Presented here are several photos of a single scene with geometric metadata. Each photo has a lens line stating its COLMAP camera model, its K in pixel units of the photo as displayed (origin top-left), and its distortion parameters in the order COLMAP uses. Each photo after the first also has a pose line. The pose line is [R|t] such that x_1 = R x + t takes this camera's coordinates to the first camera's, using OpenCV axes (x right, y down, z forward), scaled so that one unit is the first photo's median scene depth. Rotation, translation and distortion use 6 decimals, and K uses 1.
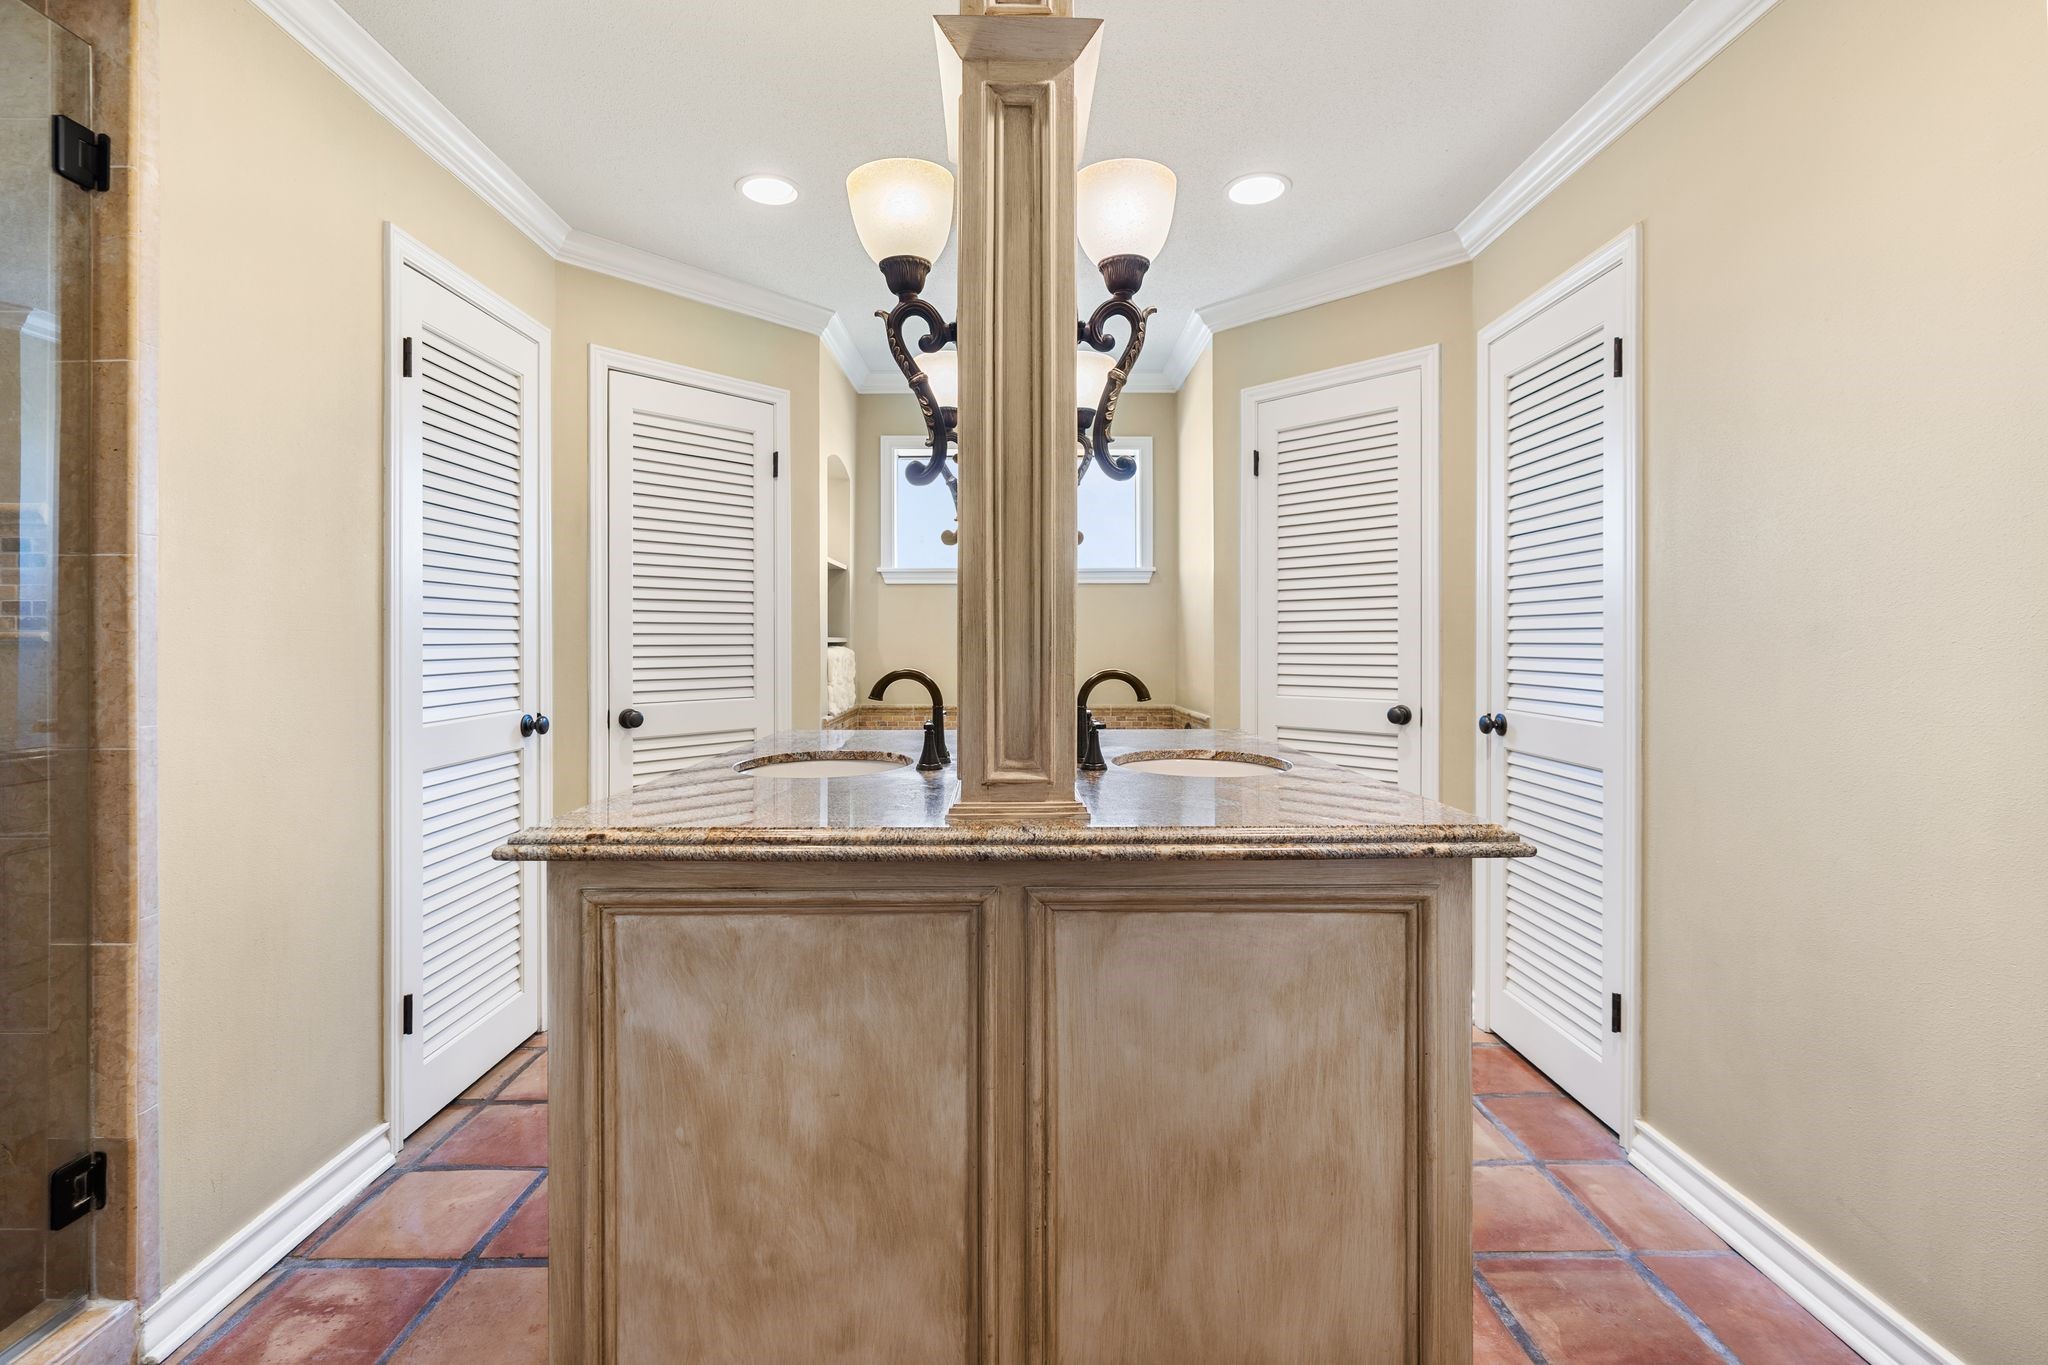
lens RADIAL K [[937.5, 0, 1020.4], [0, 937.5, 639.1], [0, 0, 1]] dist [-0.009041, 0.003014]
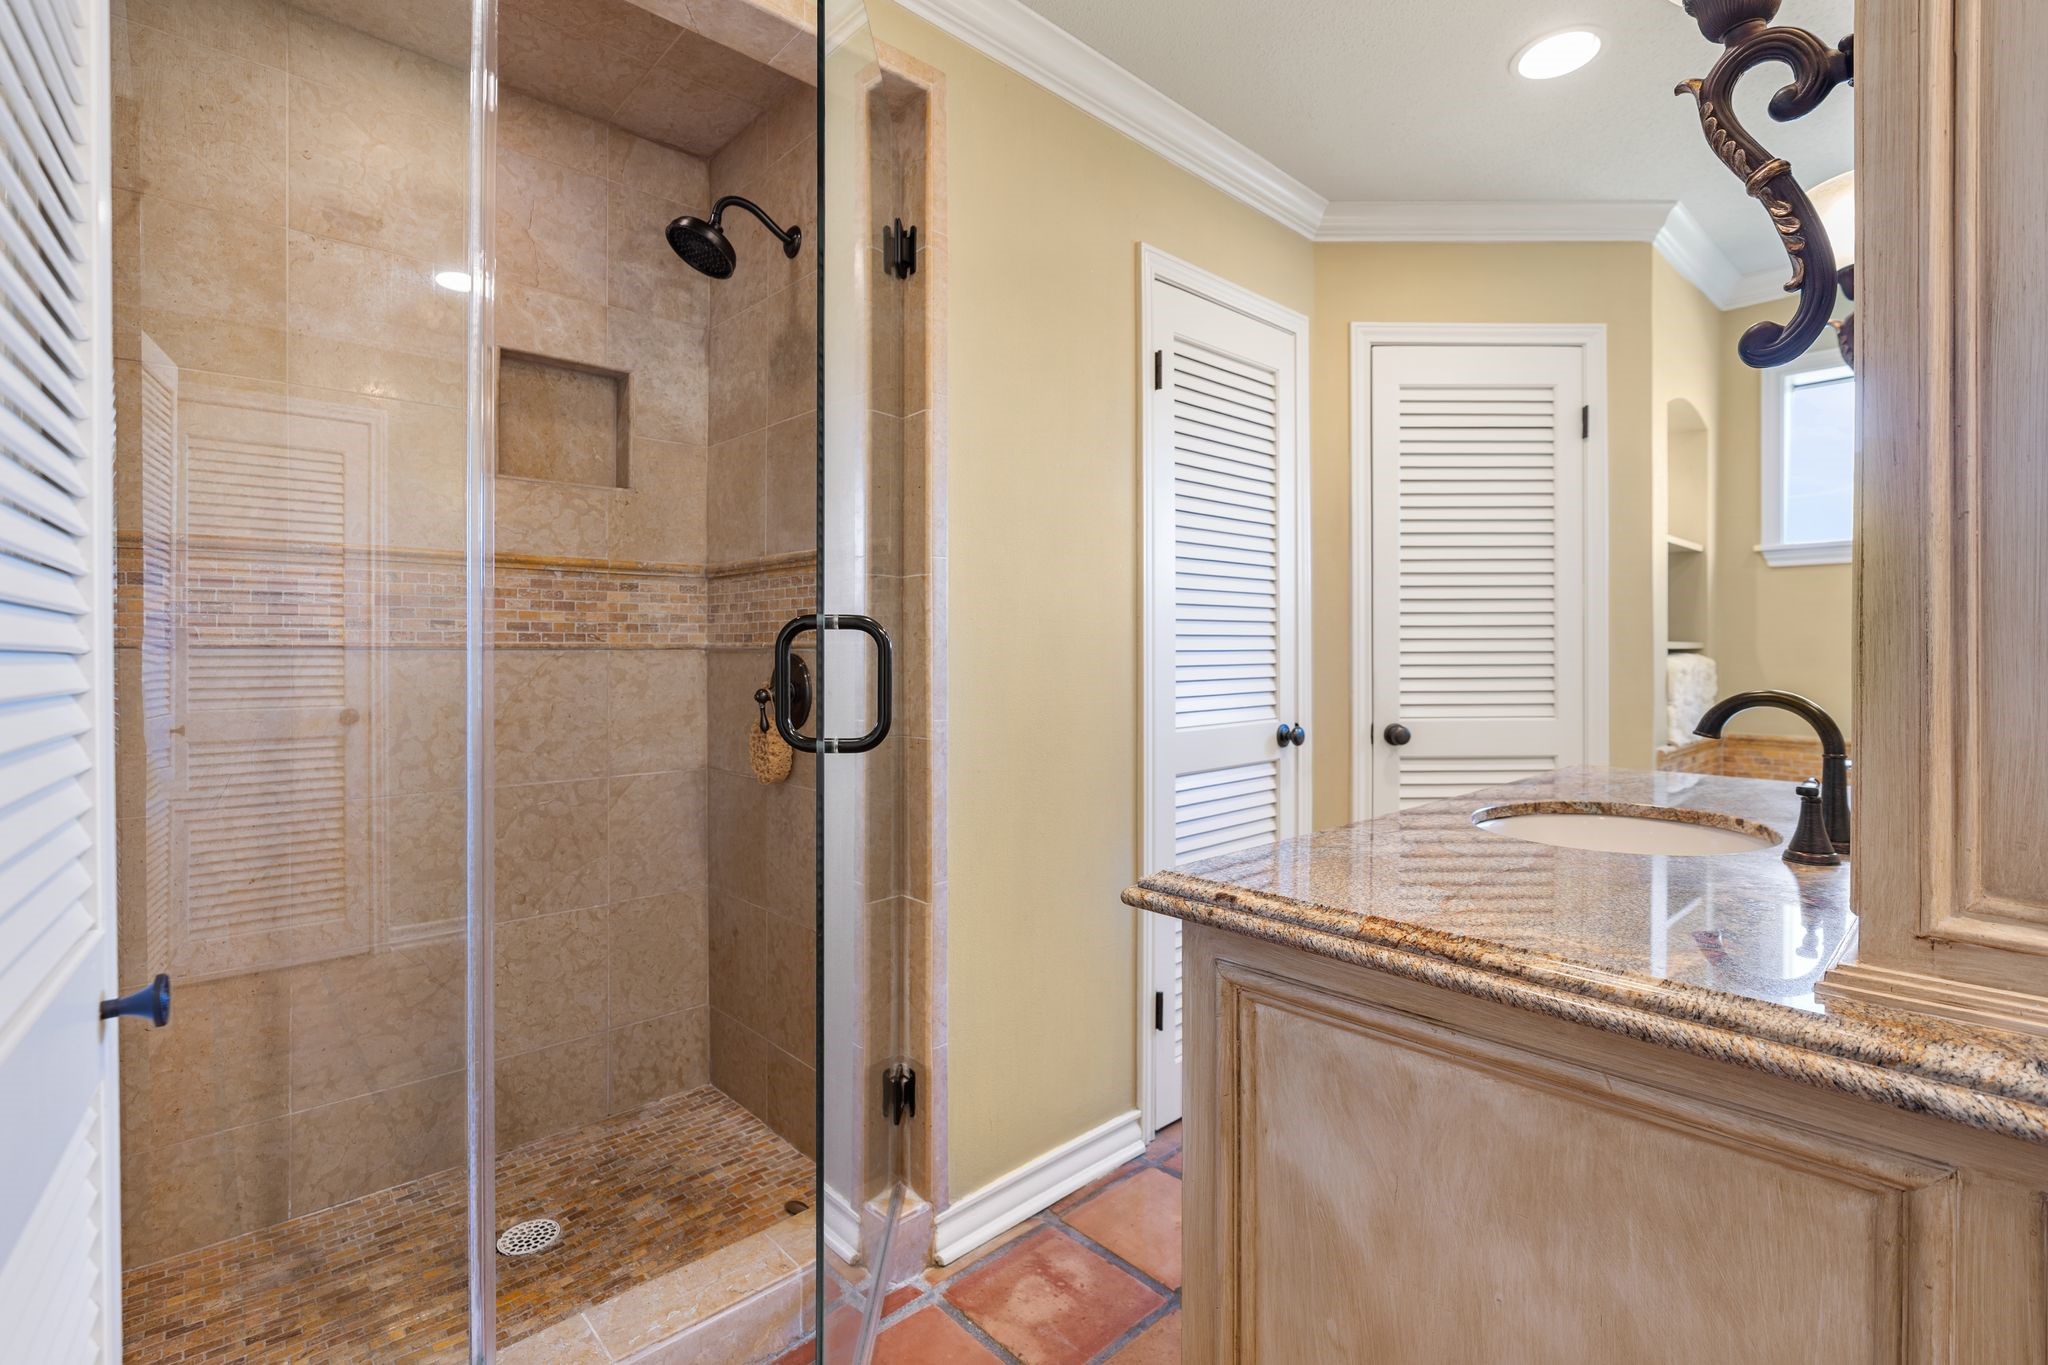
lens RADIAL K [[937.5, 0, 1016.6], [0, 937.5, 655.1], [0, 0, 1]] dist [-0.009041, 0.003014]
pose [[0.669170, 0.003065, -0.743103, 0.005021], [0.003757, 0.999965, 0.007508, 0.003156], [0.743100, -0.007816, 0.669135, 0.288858]]
